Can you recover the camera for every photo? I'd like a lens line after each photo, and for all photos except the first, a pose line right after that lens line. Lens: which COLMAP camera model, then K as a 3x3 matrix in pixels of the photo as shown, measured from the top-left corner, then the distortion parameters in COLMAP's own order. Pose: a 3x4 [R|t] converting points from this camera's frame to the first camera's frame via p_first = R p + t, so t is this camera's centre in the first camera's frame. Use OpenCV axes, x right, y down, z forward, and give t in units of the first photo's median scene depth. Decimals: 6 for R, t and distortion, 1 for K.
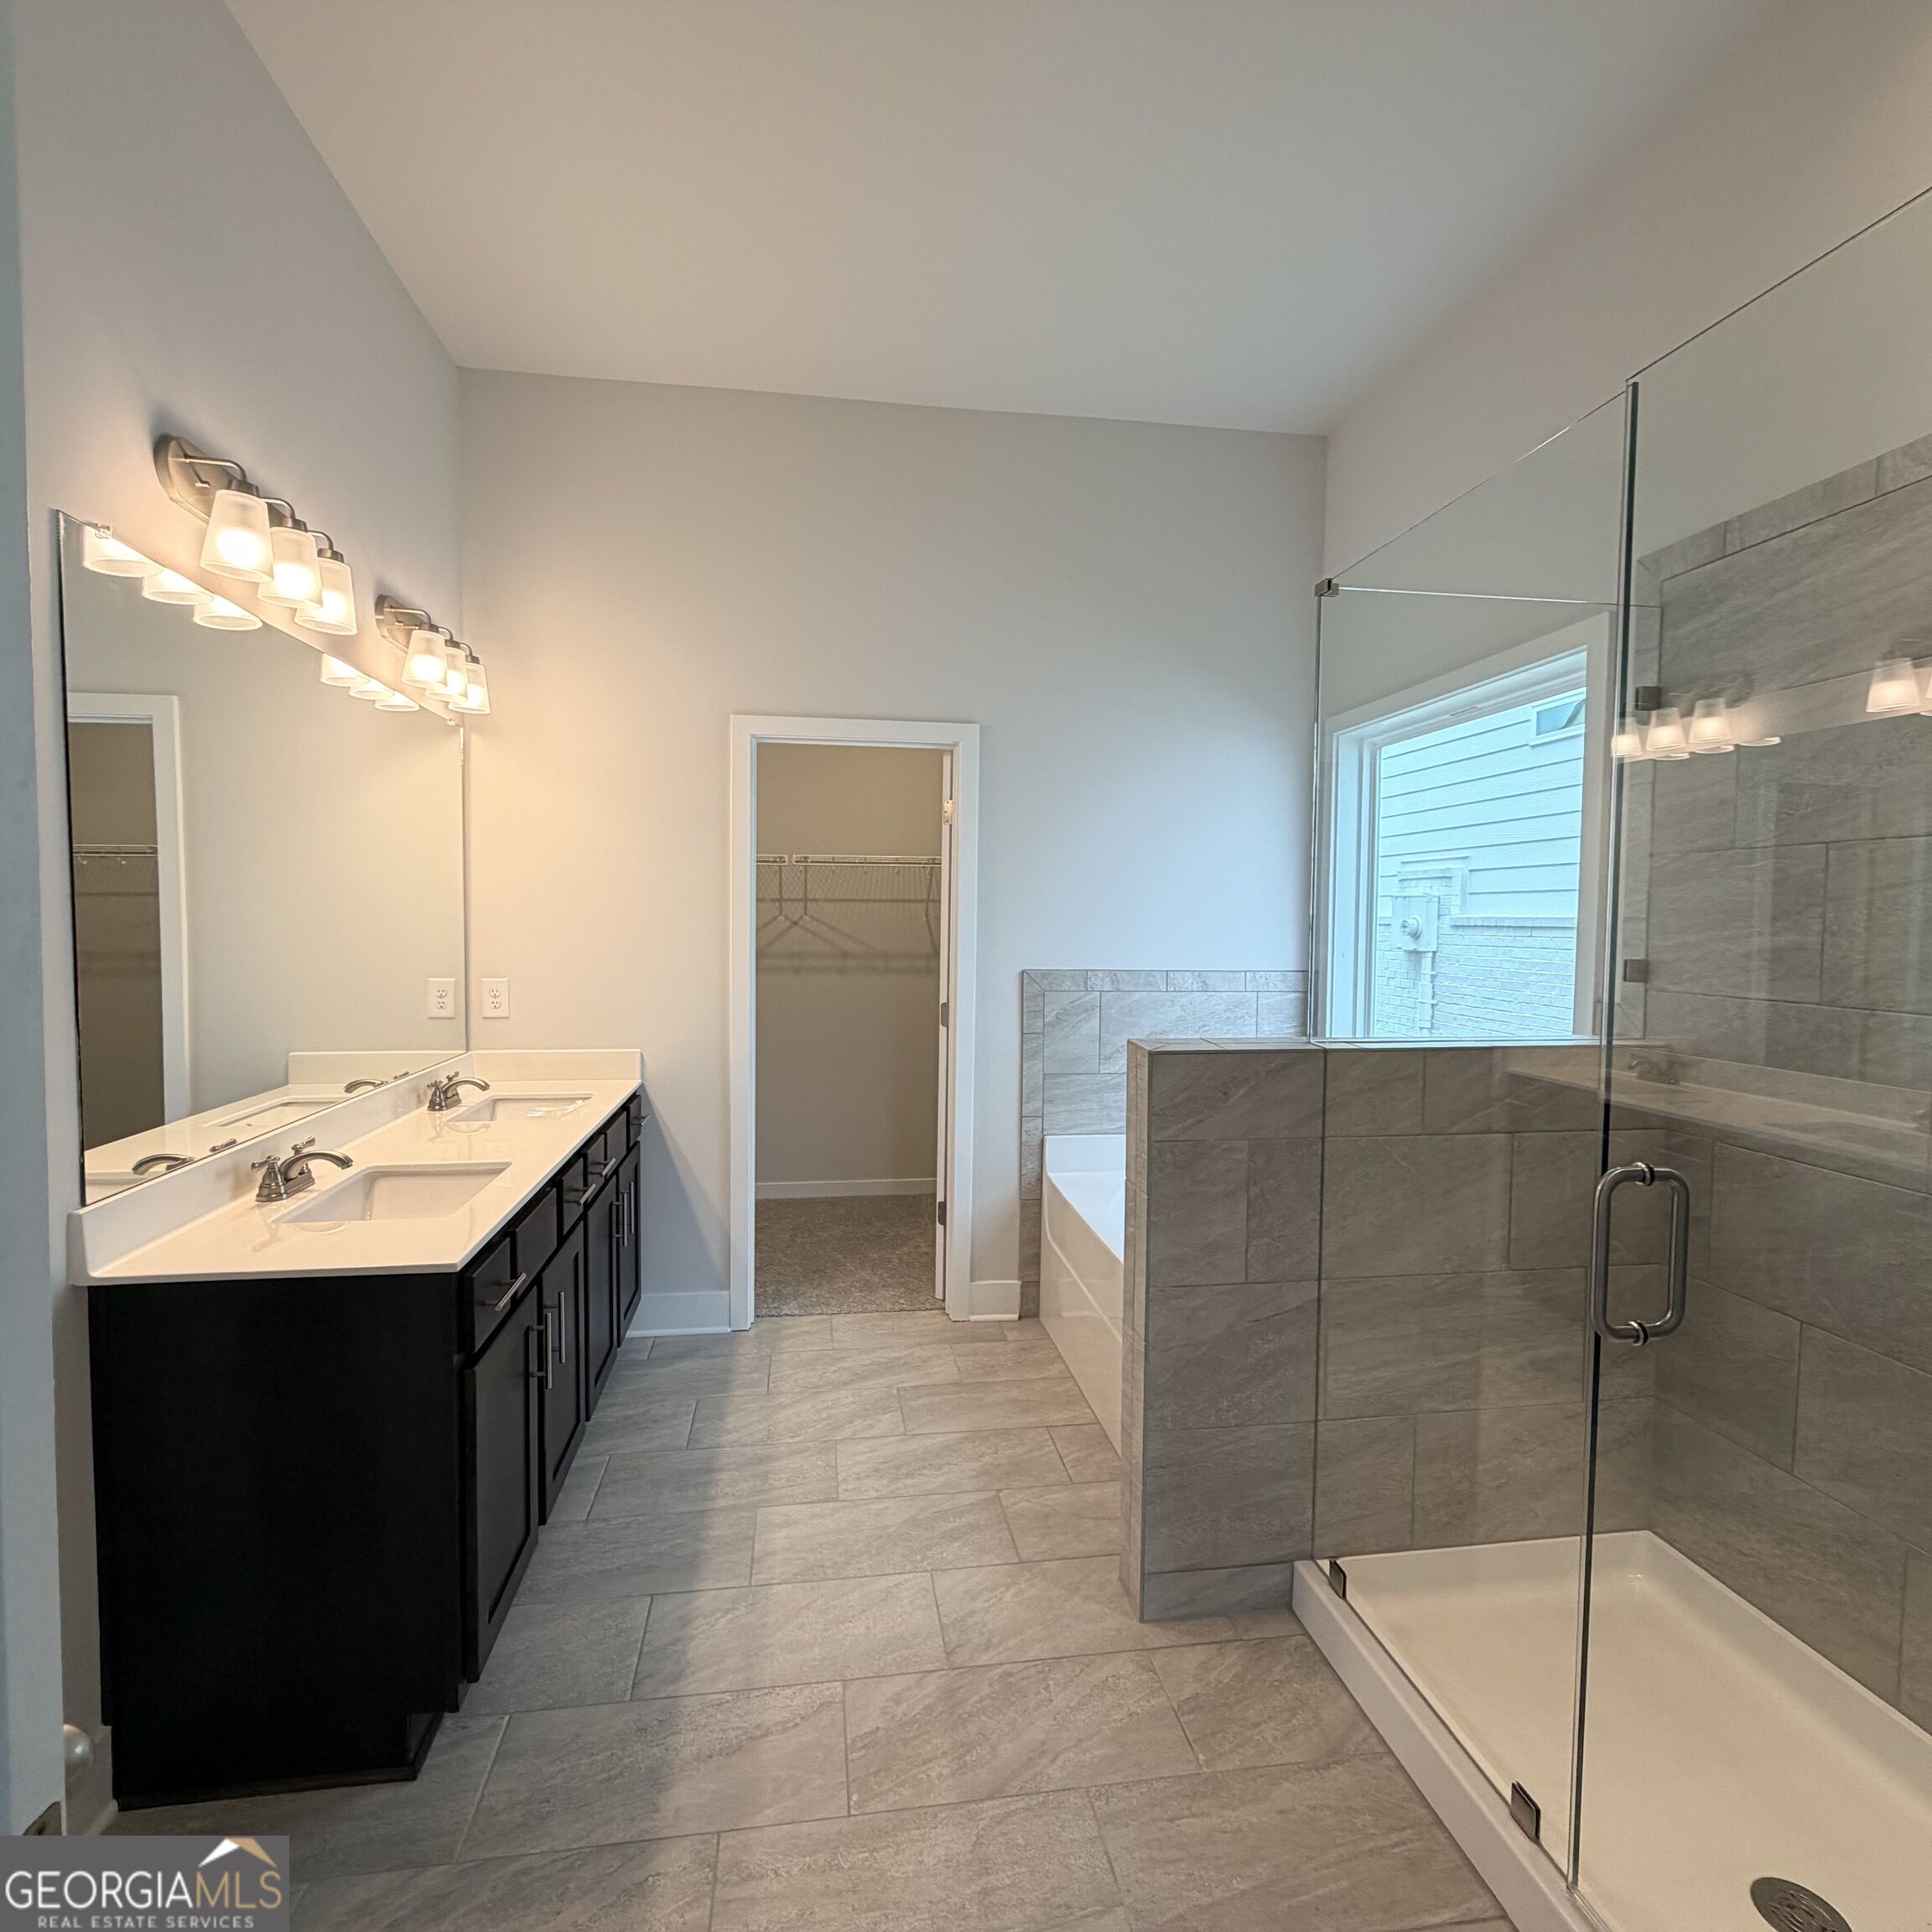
lens RADIAL K [[1027.9, 0, 958.2], [0, 1027.9, 965.0], [0, 0, 1]] dist [0.000135, 0.000056]
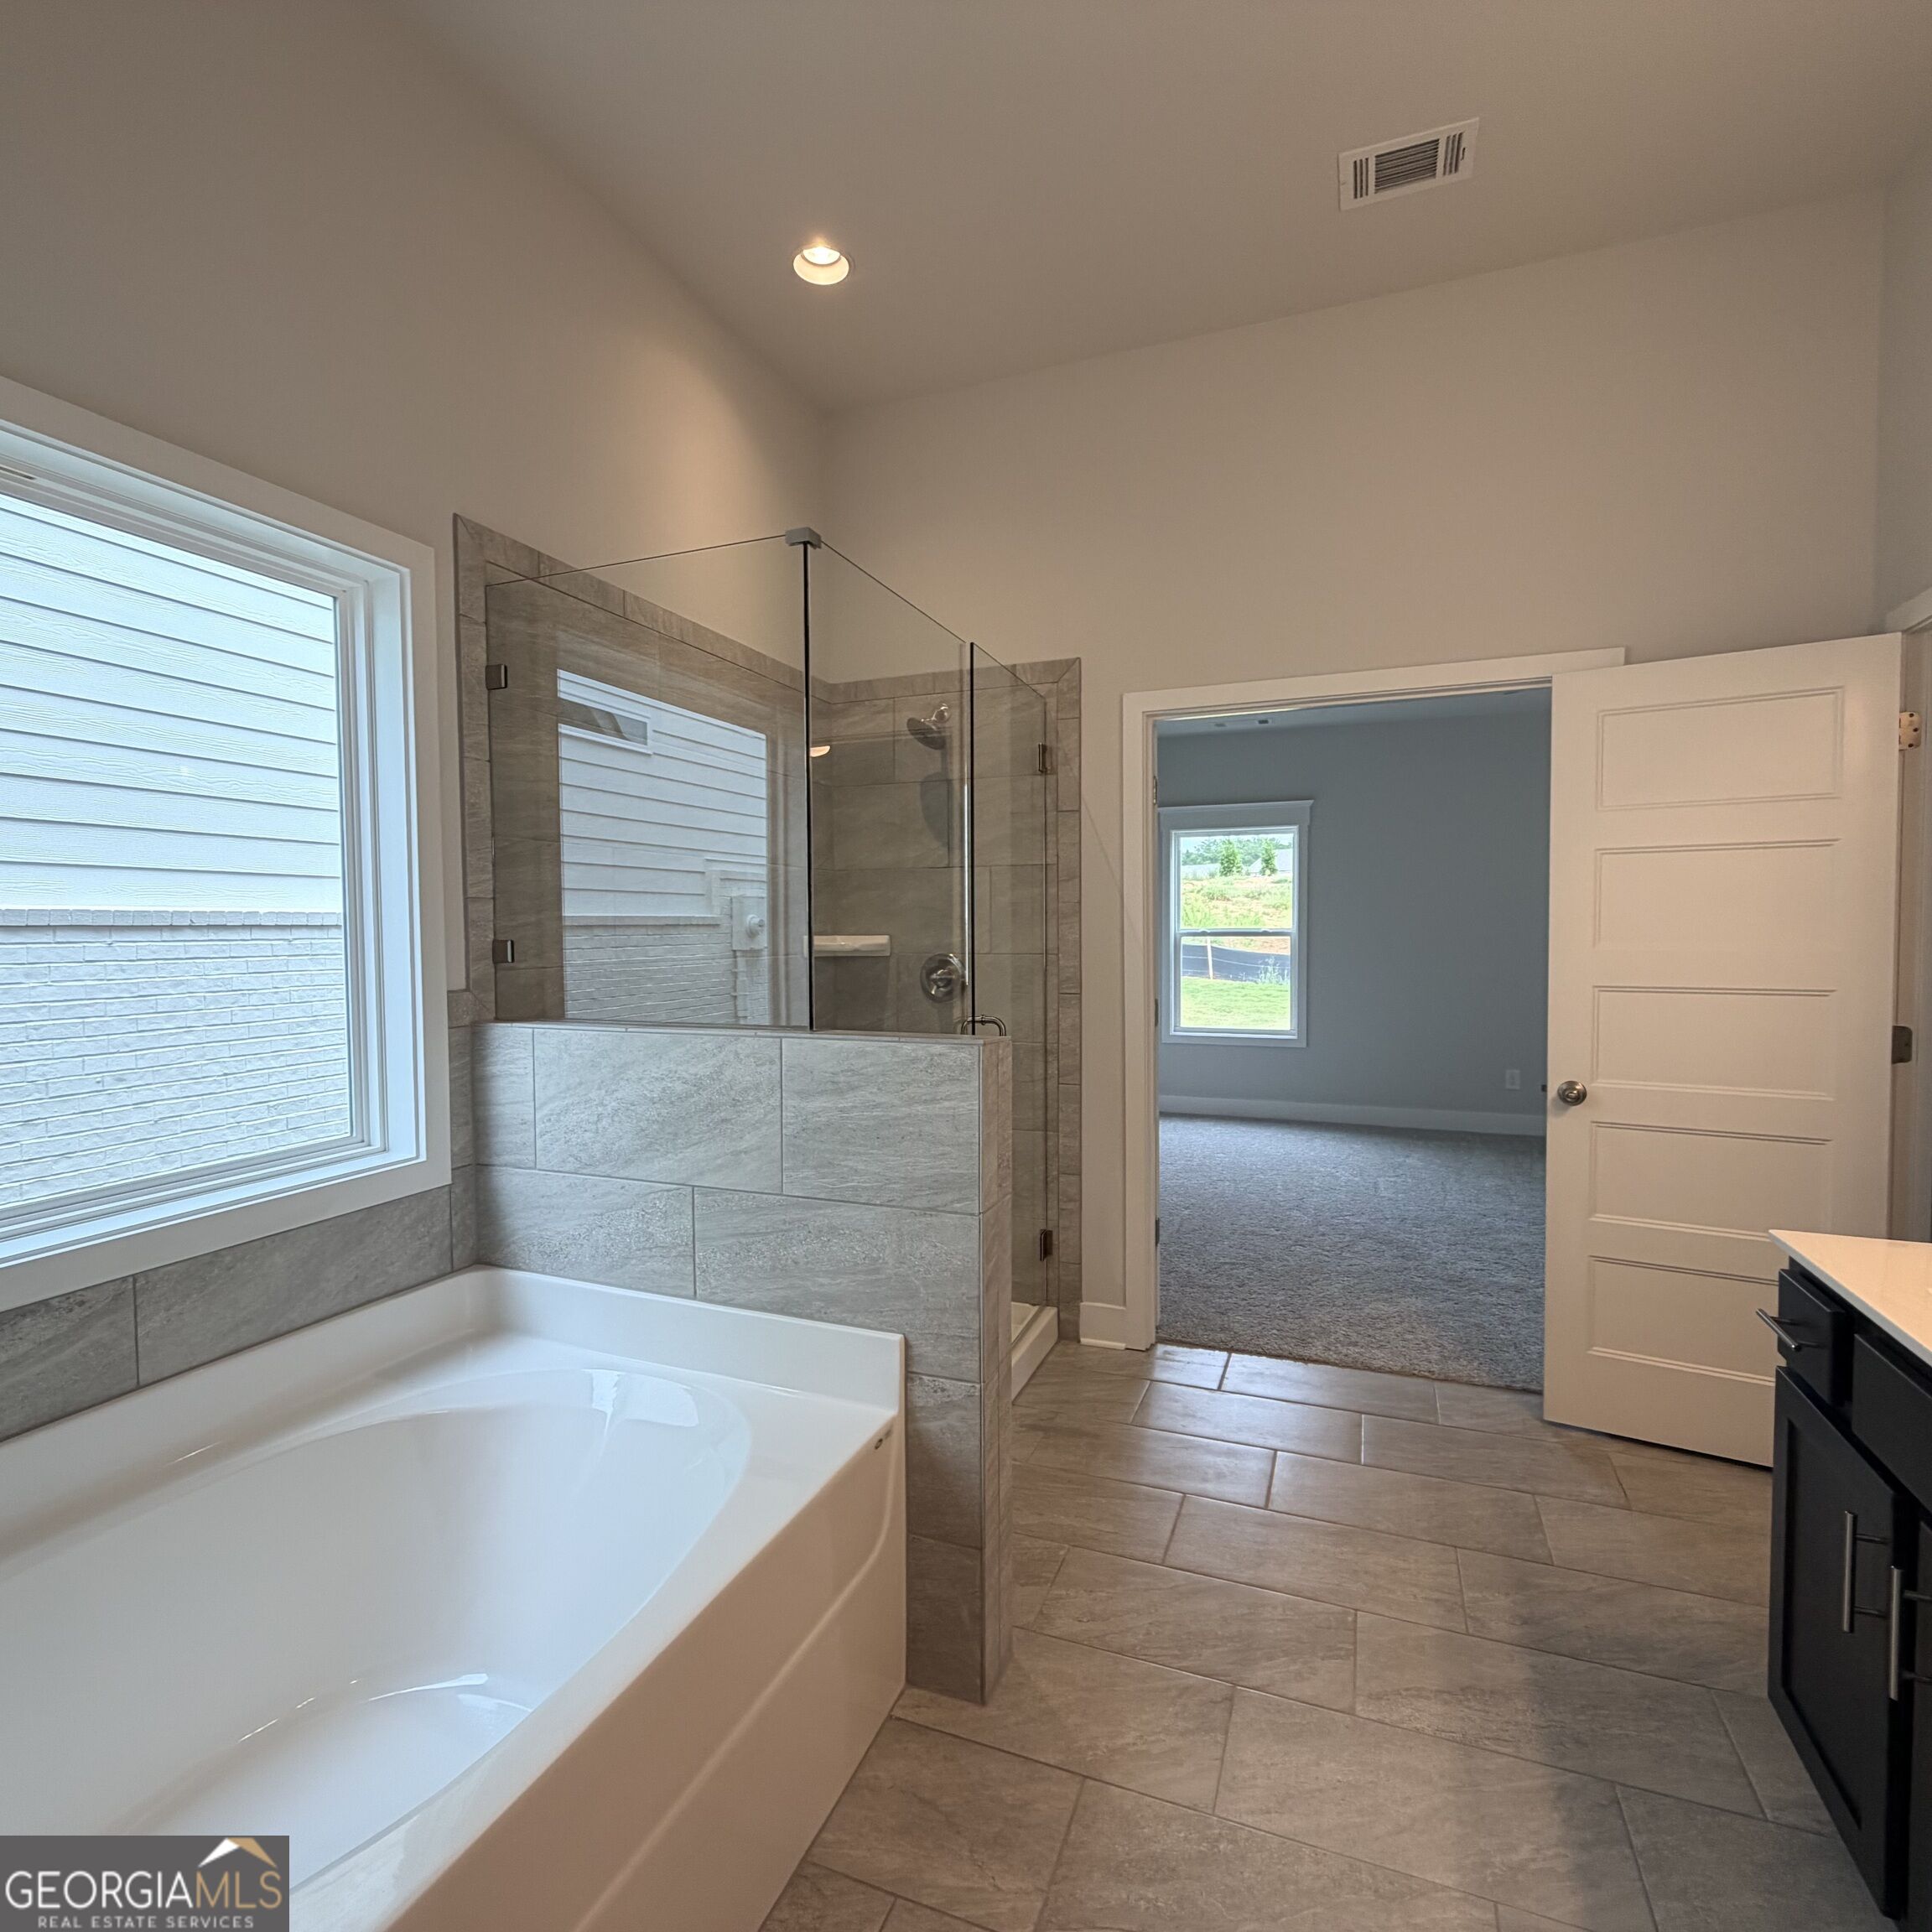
lens RADIAL K [[1027.9, 0, 956.8], [0, 1027.9, 967.1], [0, 0, 1]] dist [0.000135, 0.000056]
pose [[-0.867152, -0.023260, 0.497501, -0.212524], [0.019827, 0.996505, 0.081149, -0.051758], [-0.497650, 0.080233, -0.863659, 1.656997]]
